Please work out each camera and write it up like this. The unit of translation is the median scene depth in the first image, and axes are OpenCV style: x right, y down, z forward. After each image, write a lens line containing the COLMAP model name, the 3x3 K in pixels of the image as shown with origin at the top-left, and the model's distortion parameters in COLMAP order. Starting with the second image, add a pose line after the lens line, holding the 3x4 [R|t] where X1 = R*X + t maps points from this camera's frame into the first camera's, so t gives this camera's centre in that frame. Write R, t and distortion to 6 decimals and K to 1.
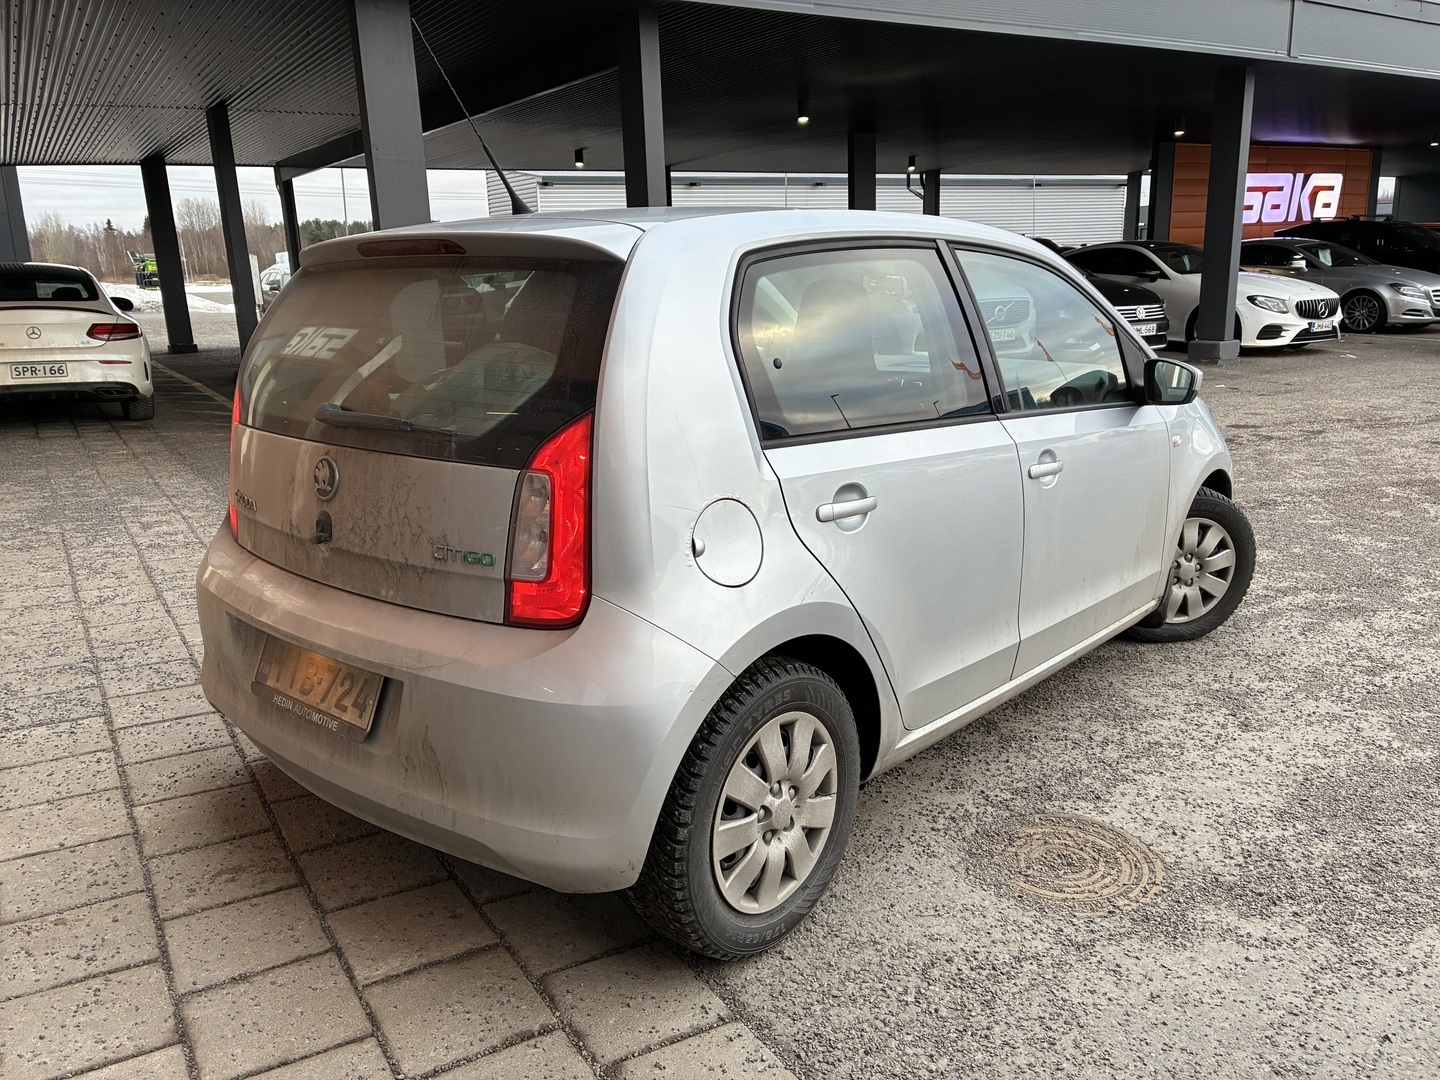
lens RADIAL K [[1085.4, 0, 726.3], [0, 1085.4, 533.6], [0, 0, 1]] dist [0.040057, -0.003205]
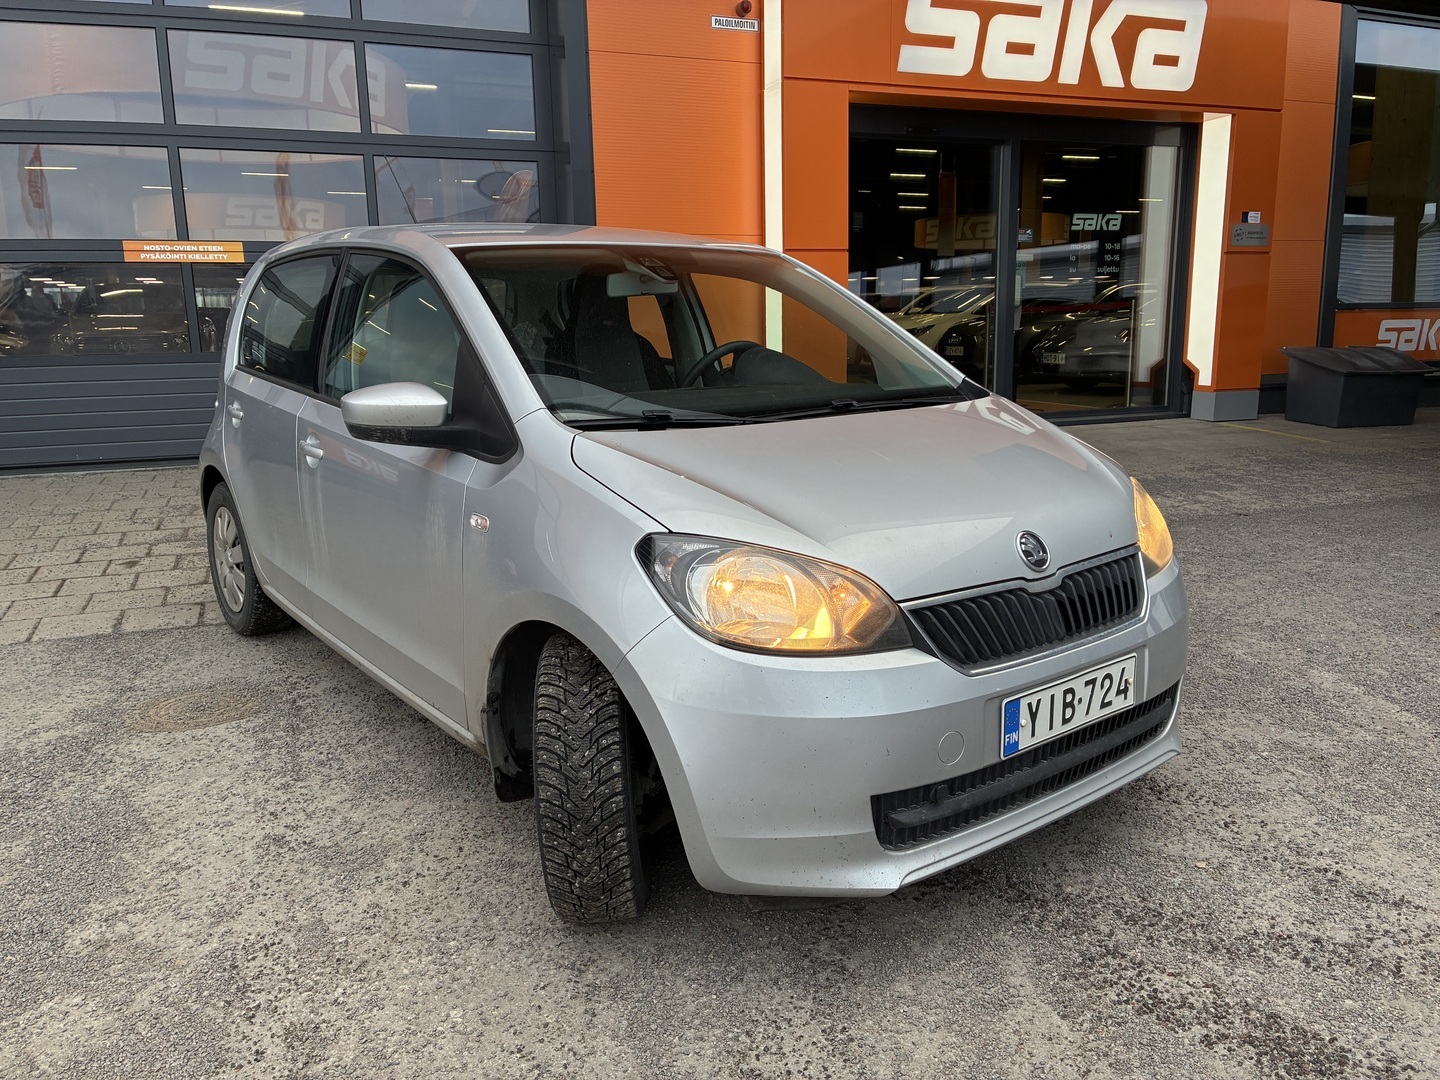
lens RADIAL K [[1085.4, 0, 720.5], [0, 1085.4, 538.1], [0, 0, 1]] dist [0.040057, -0.003205]
pose [[-0.190942, 0.226935, -0.955009, 1.336362], [-0.213865, 0.939919, 0.266109, -0.374699], [0.958020, 0.255055, -0.130936, 1.610556]]
